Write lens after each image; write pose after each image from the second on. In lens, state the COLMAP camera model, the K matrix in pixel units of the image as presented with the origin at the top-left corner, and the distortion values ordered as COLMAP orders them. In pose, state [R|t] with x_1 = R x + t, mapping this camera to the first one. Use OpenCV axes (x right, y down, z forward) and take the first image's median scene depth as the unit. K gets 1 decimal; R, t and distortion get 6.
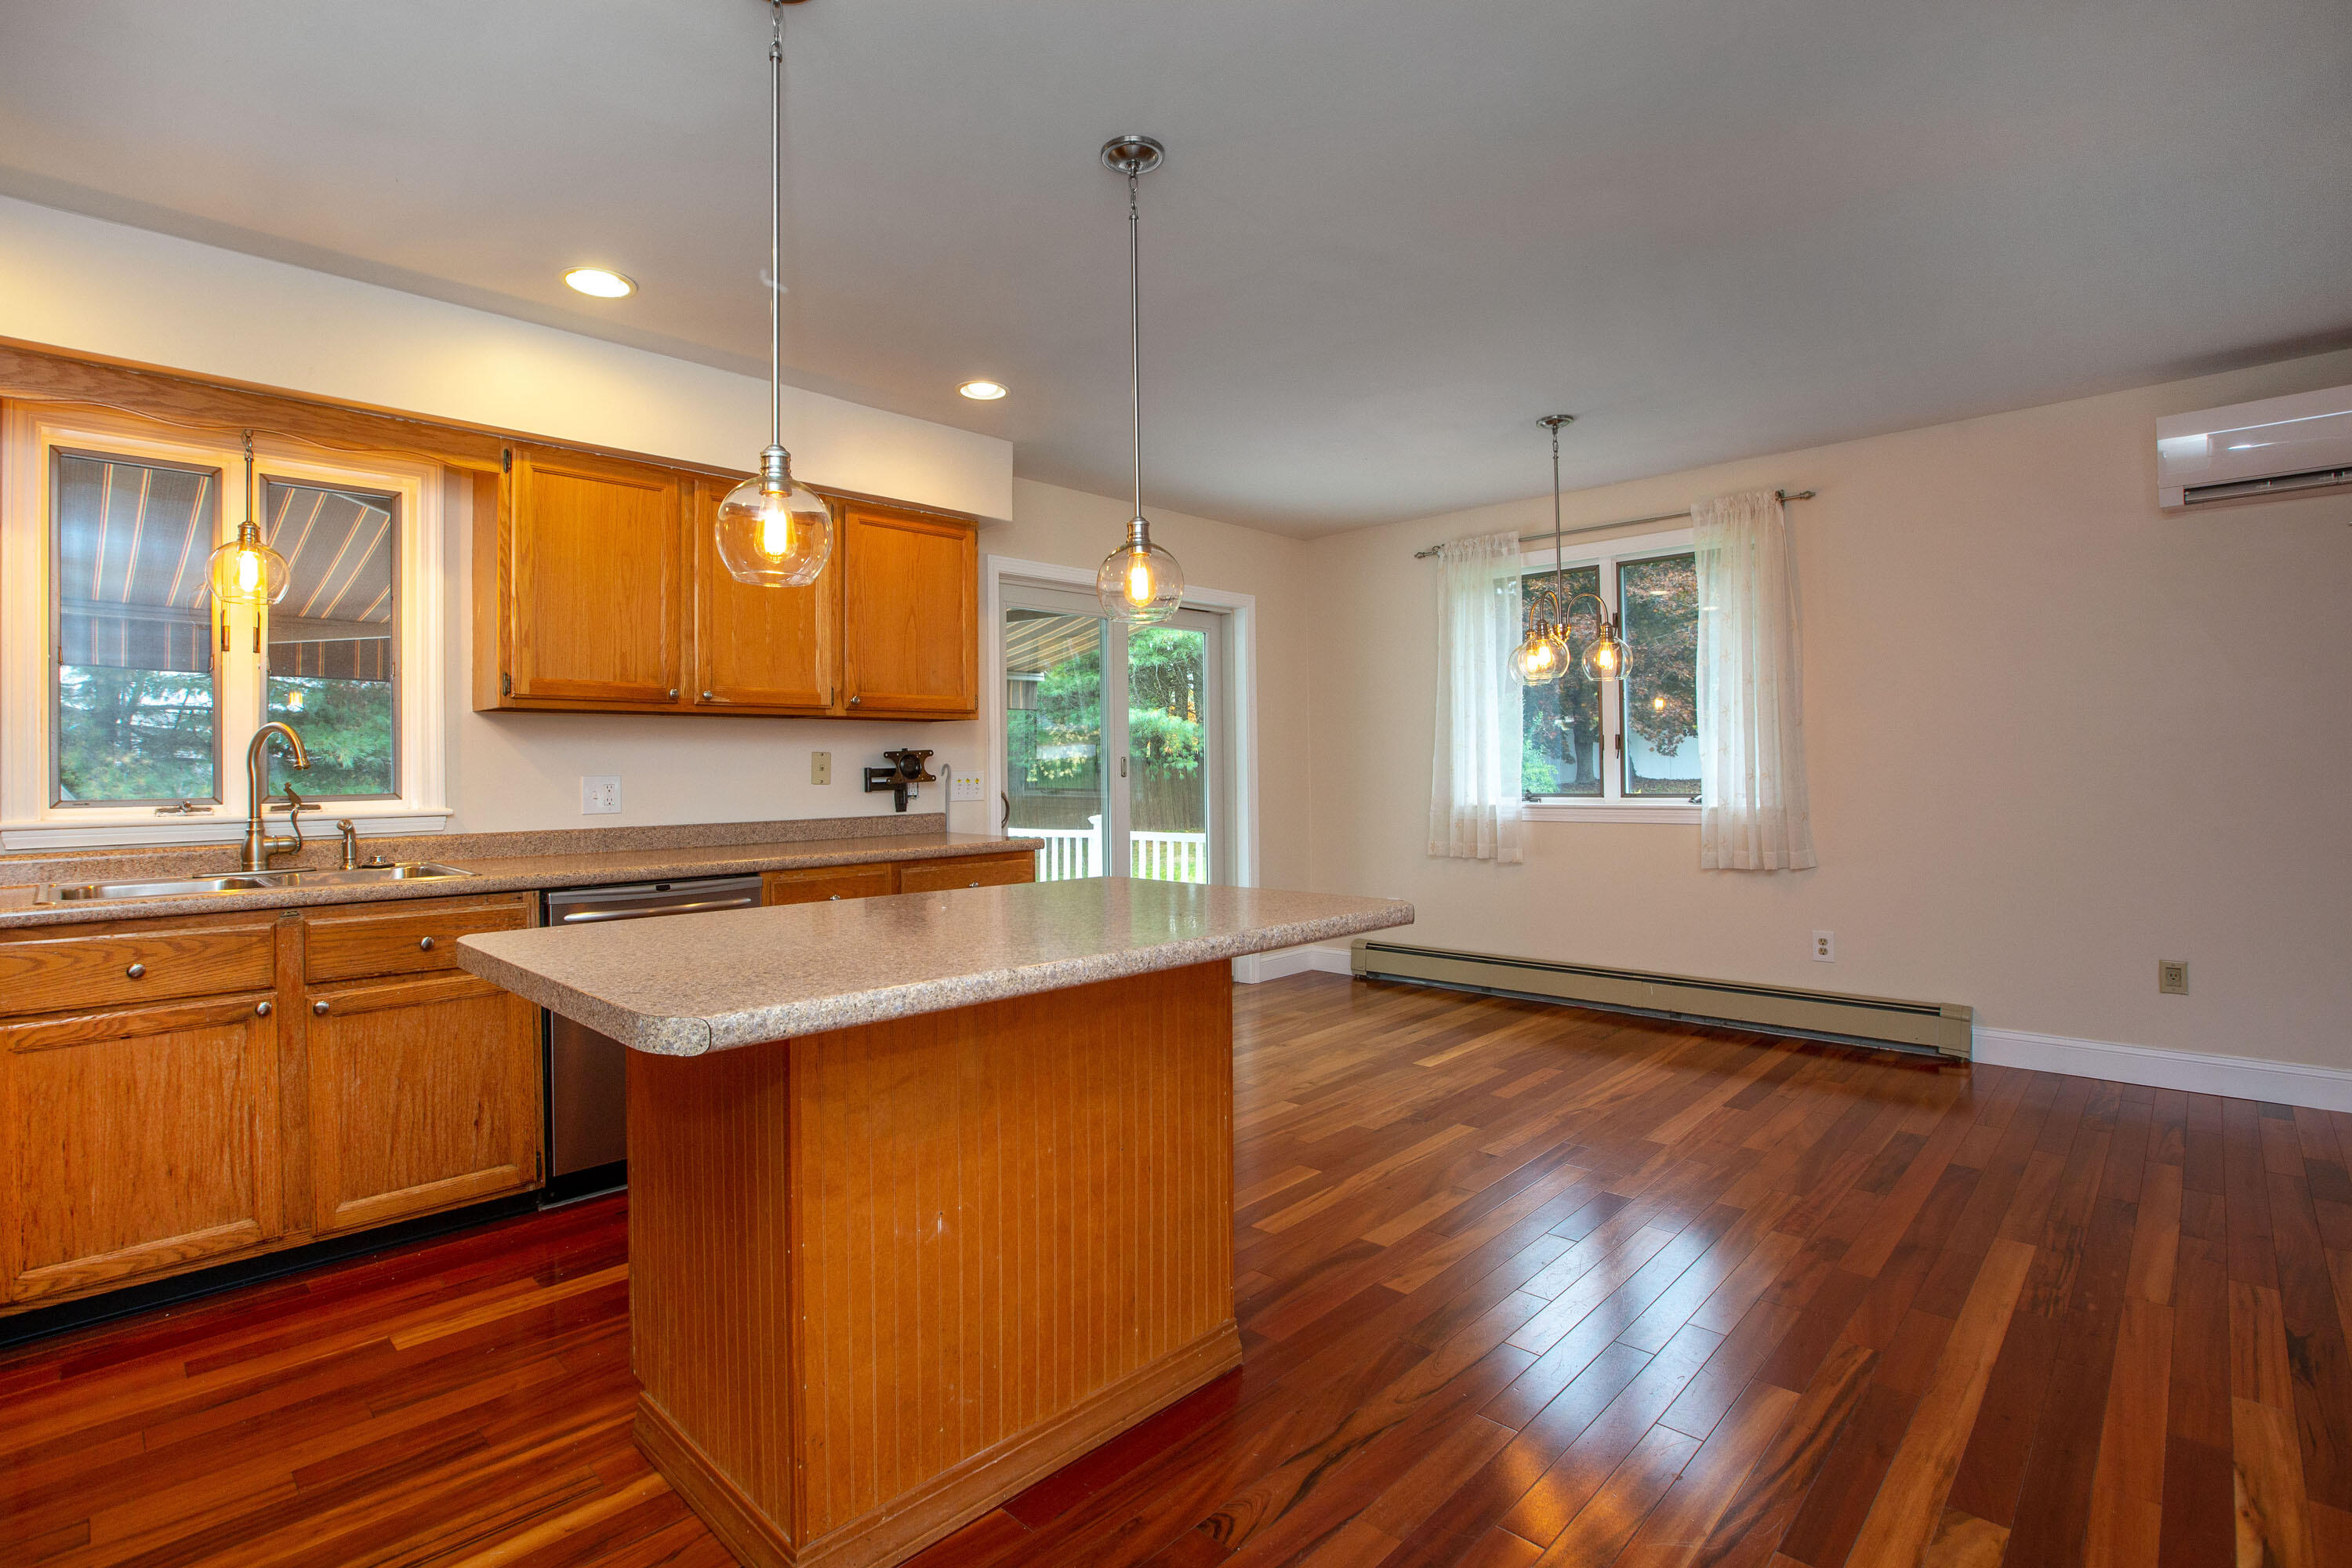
lens RADIAL K [[1105.9, 0, 1175.0], [0, 1105.9, 761.0], [0, 0, 1]] dist [-0.008097, 0.000935]
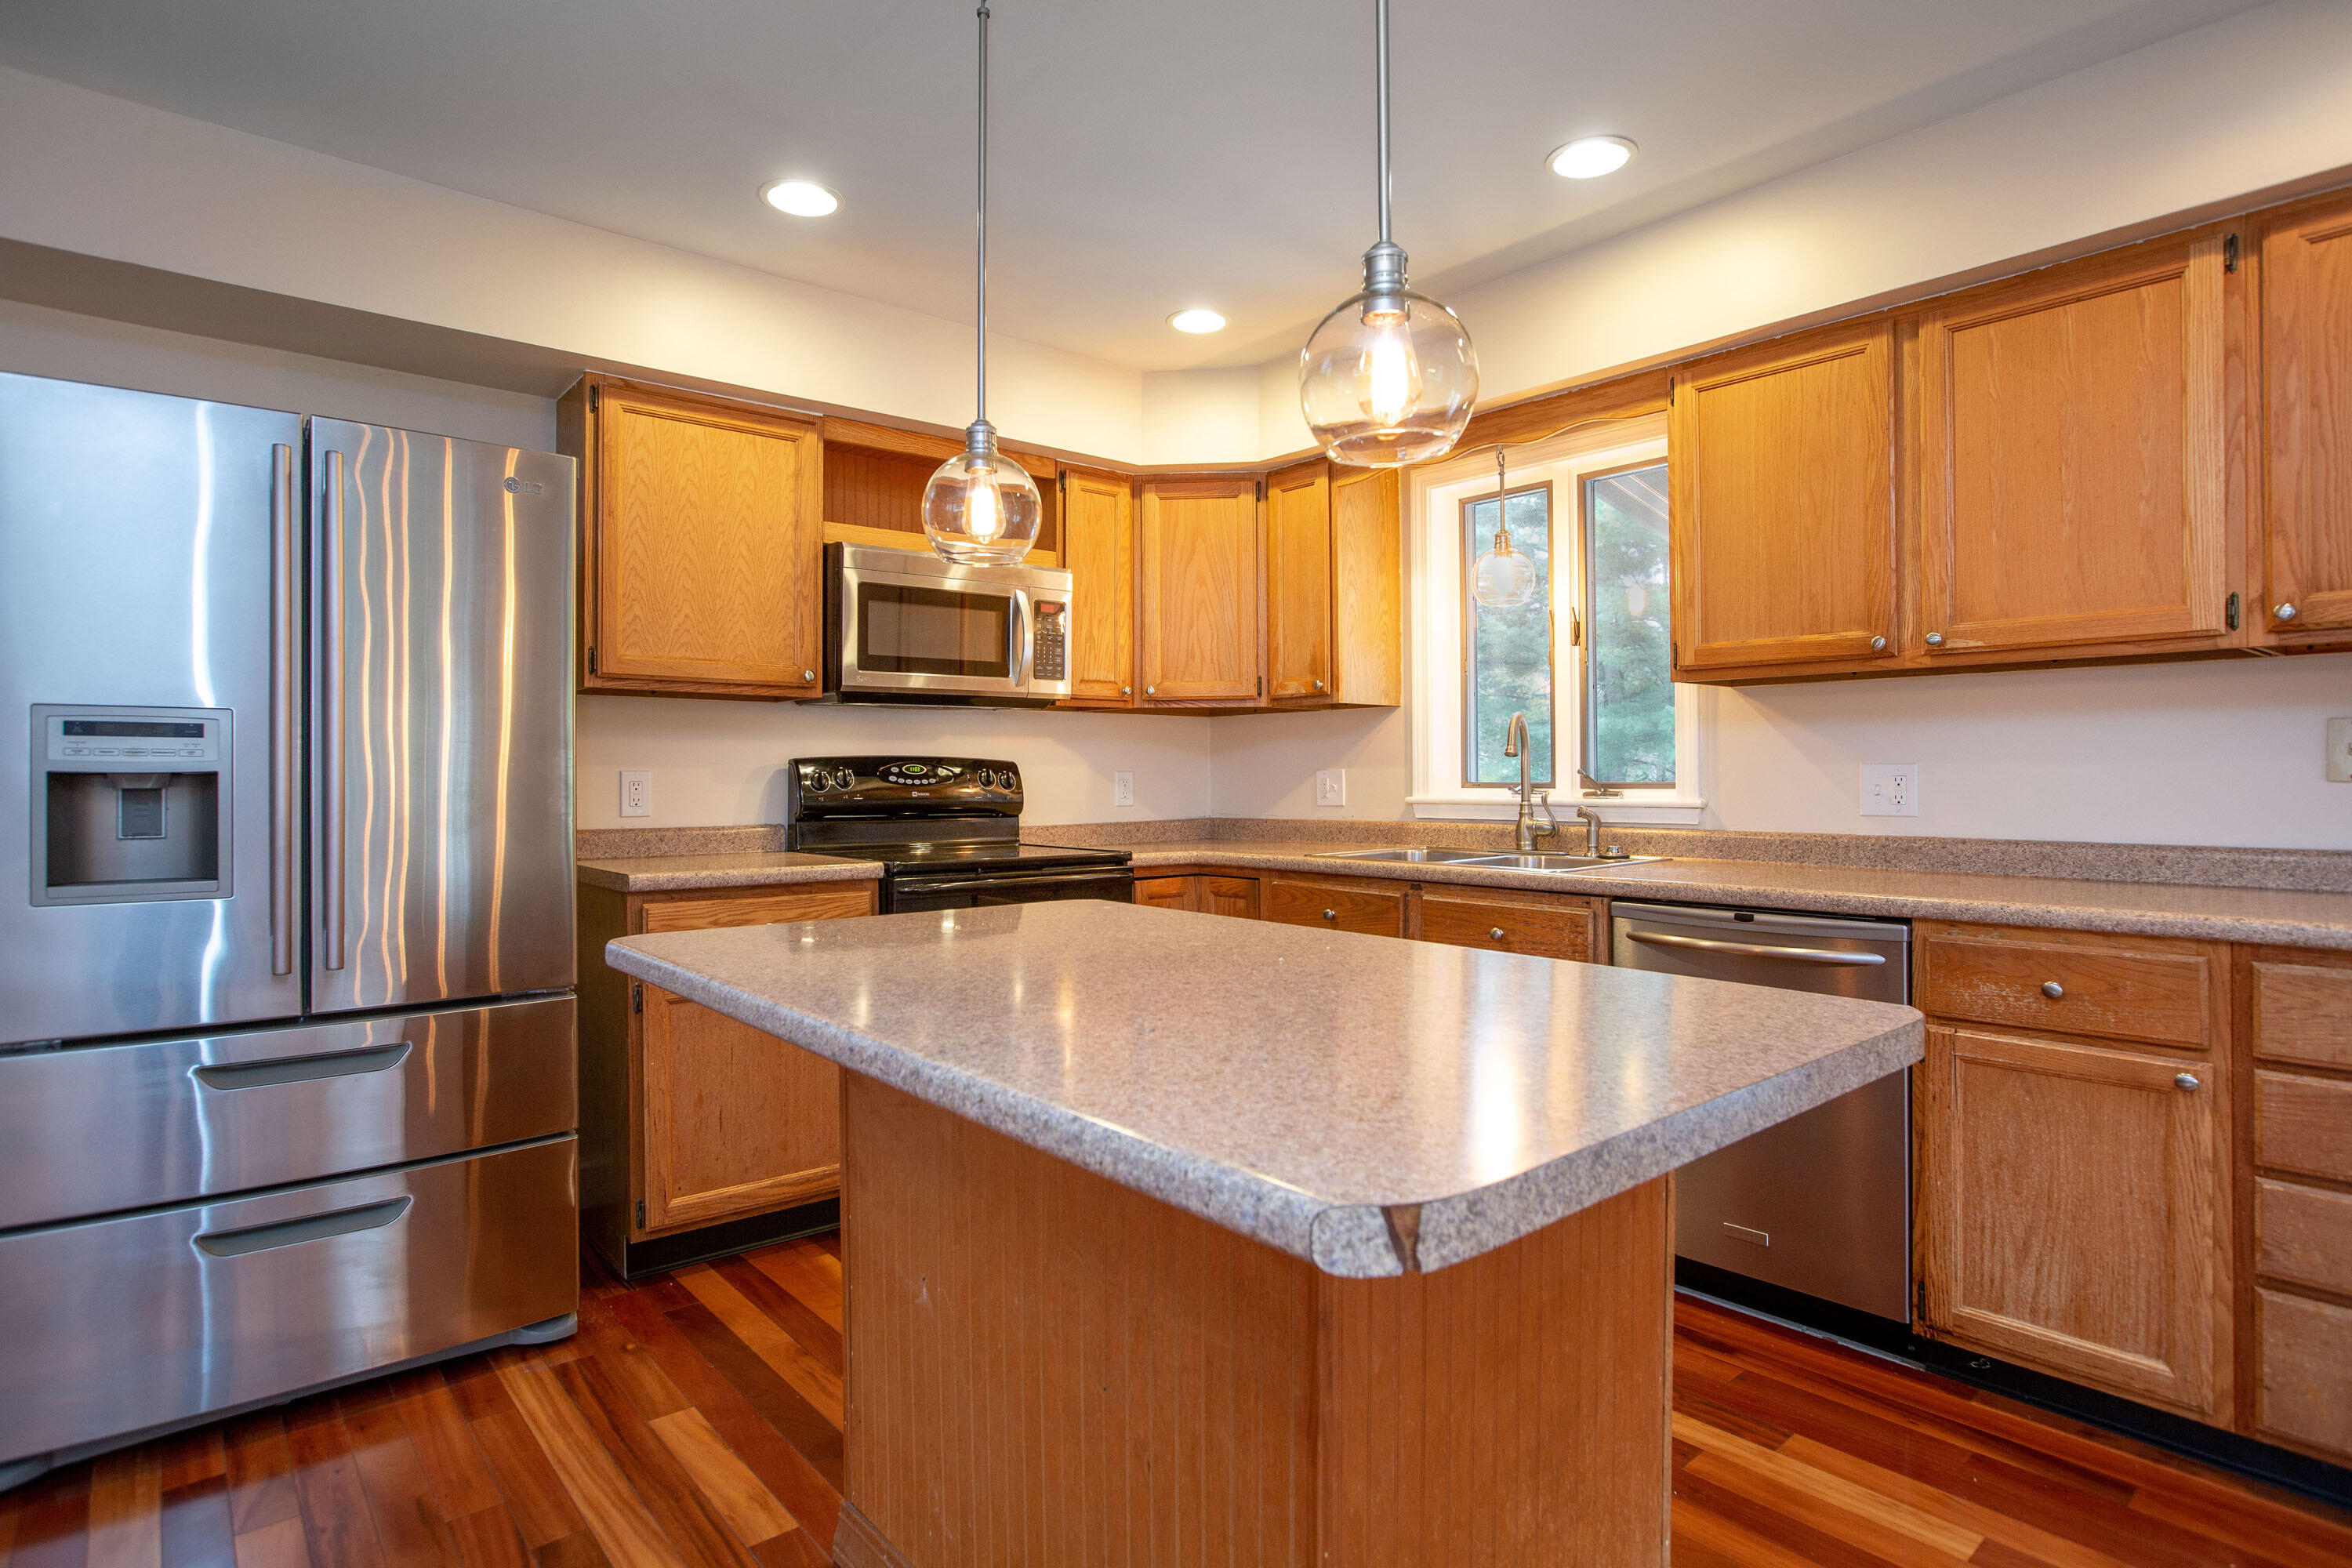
lens RADIAL K [[1255.3, 0, 1165.5], [0, 1255.3, 768.8], [0, 0, 1]] dist [-0.013210, 0.005512]
pose [[-0.097920, 0.006558, -0.995173, 0.444867], [0.013609, 0.999894, 0.005250, 0.007379], [0.995101, -0.013029, -0.097999, 0.783531]]
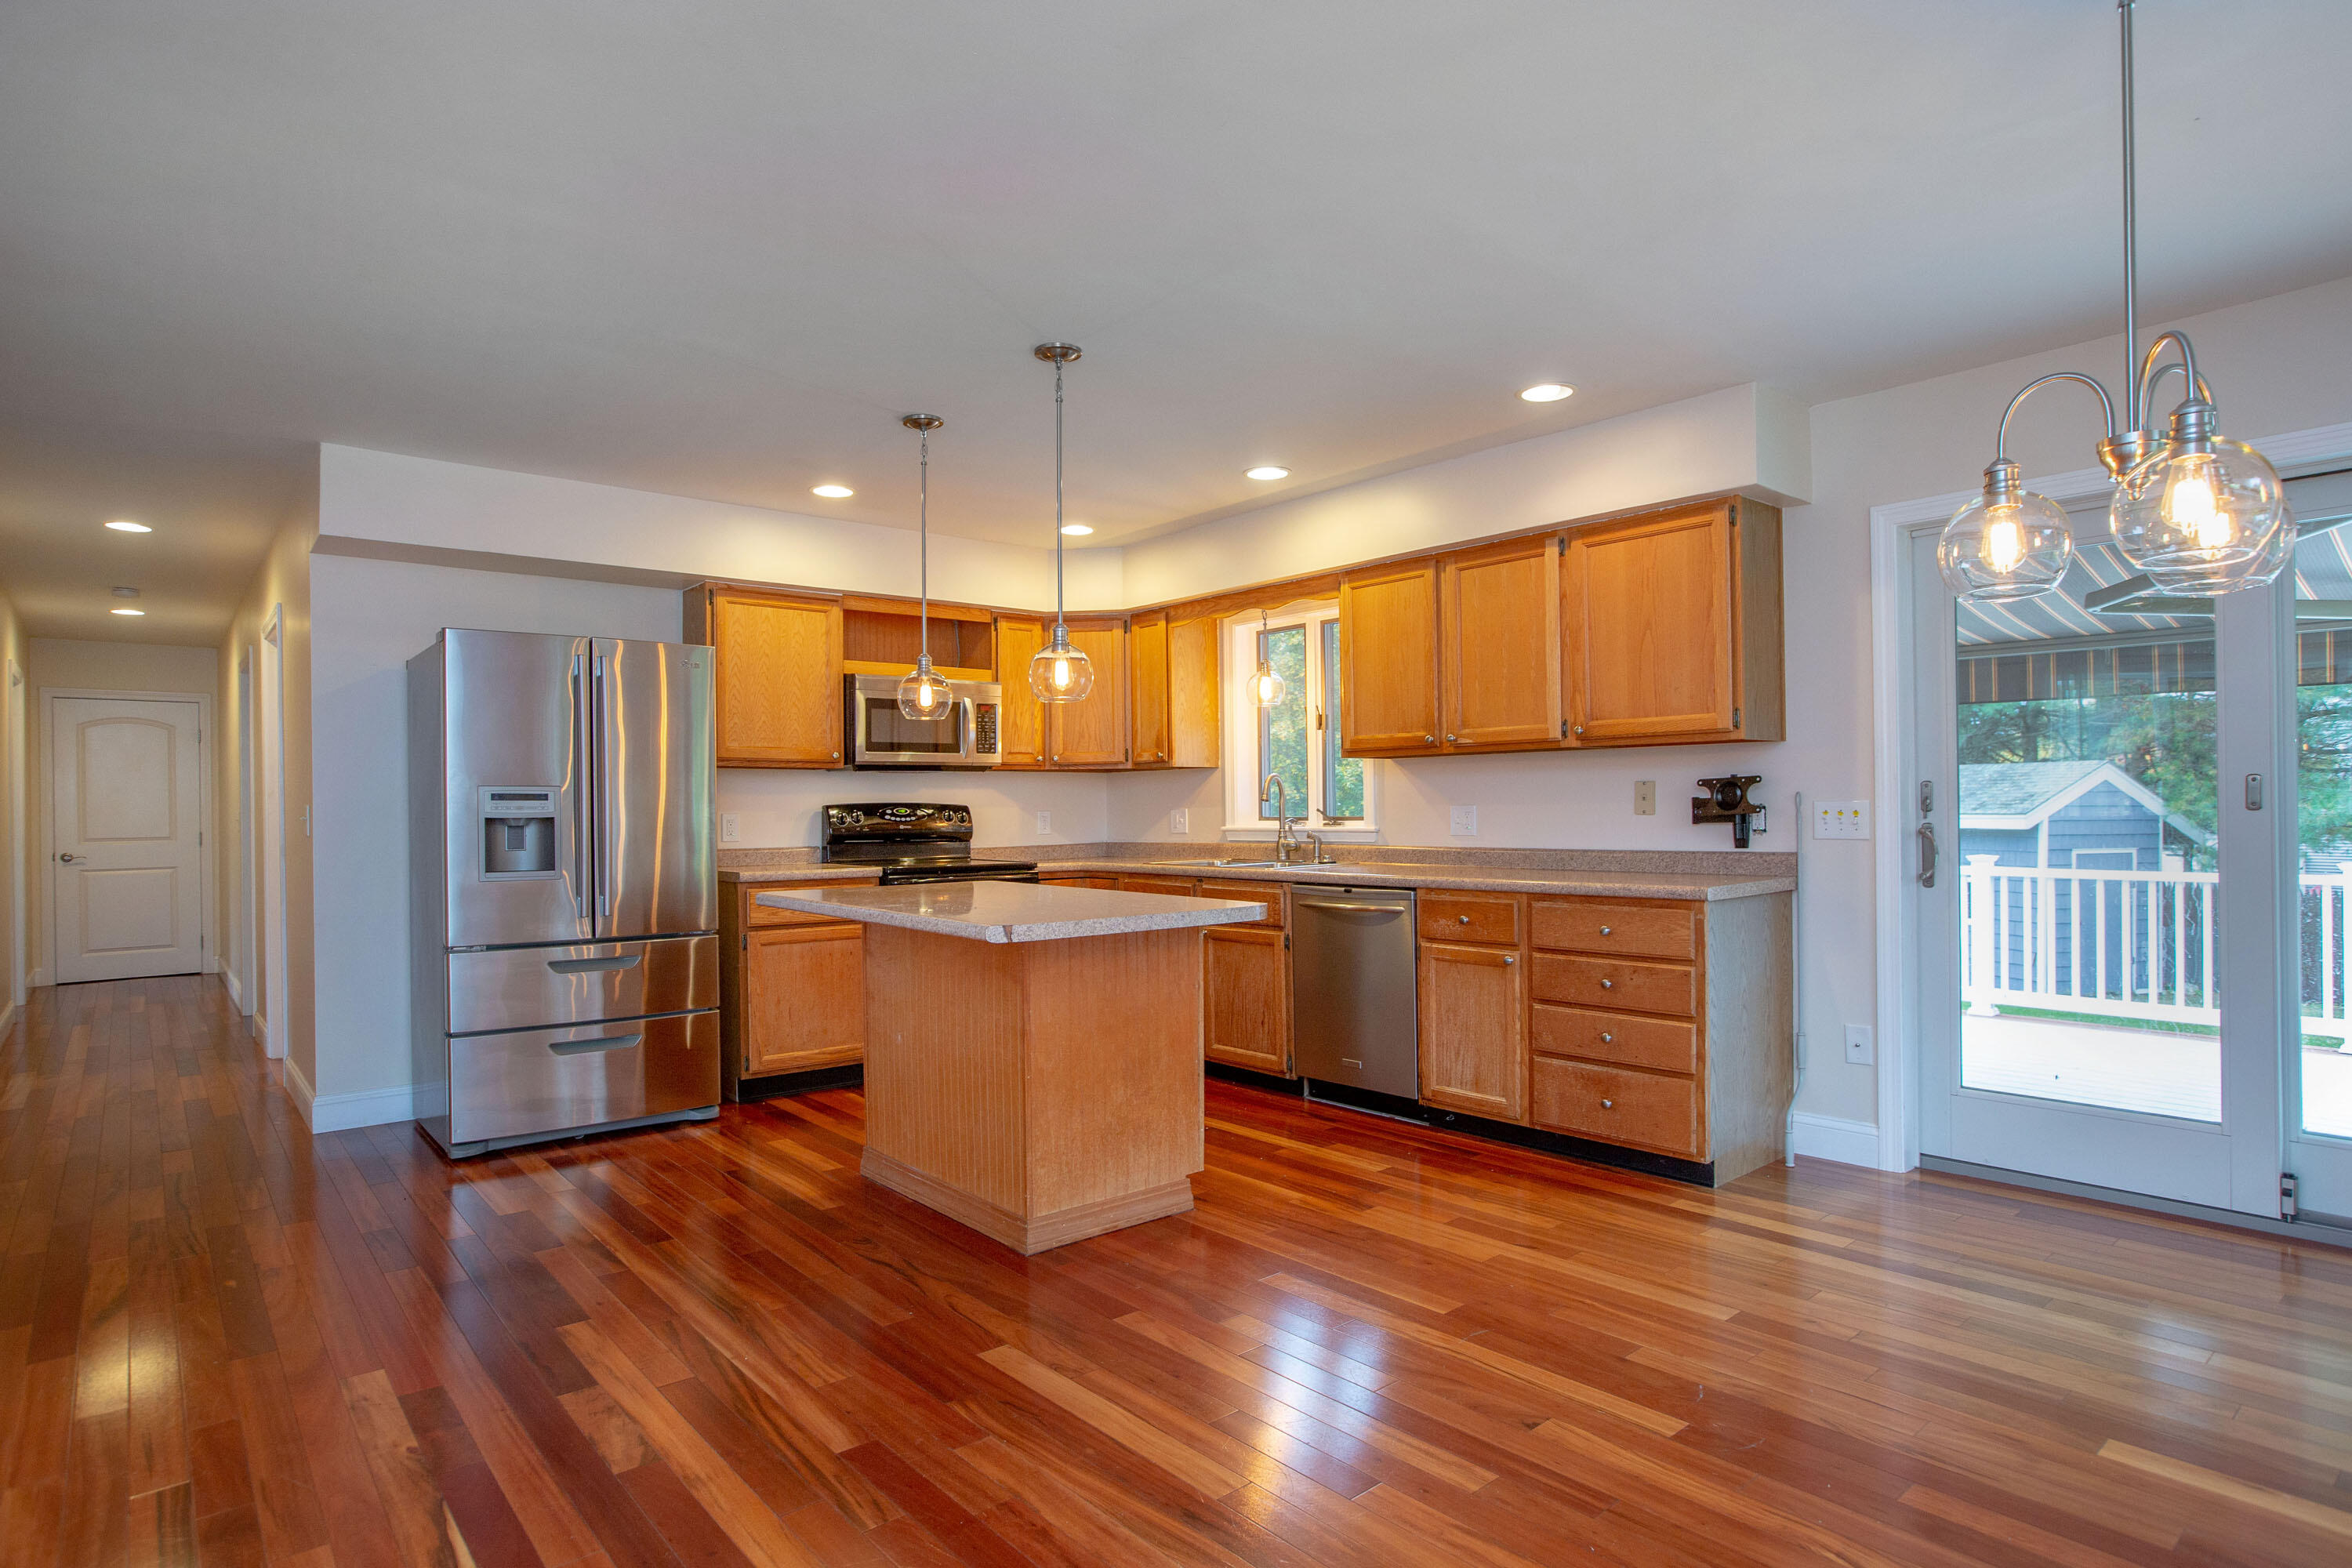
lens RADIAL K [[1255.3, 0, 1150.3], [0, 1255.3, 815.4], [0, 0, 1]] dist [-0.013210, 0.005512]
pose [[-0.110423, 0.017350, -0.993733, 1.212747], [0.020301, 0.999678, 0.015198, -0.005222], [0.993677, -0.018495, -0.110740, 1.042983]]
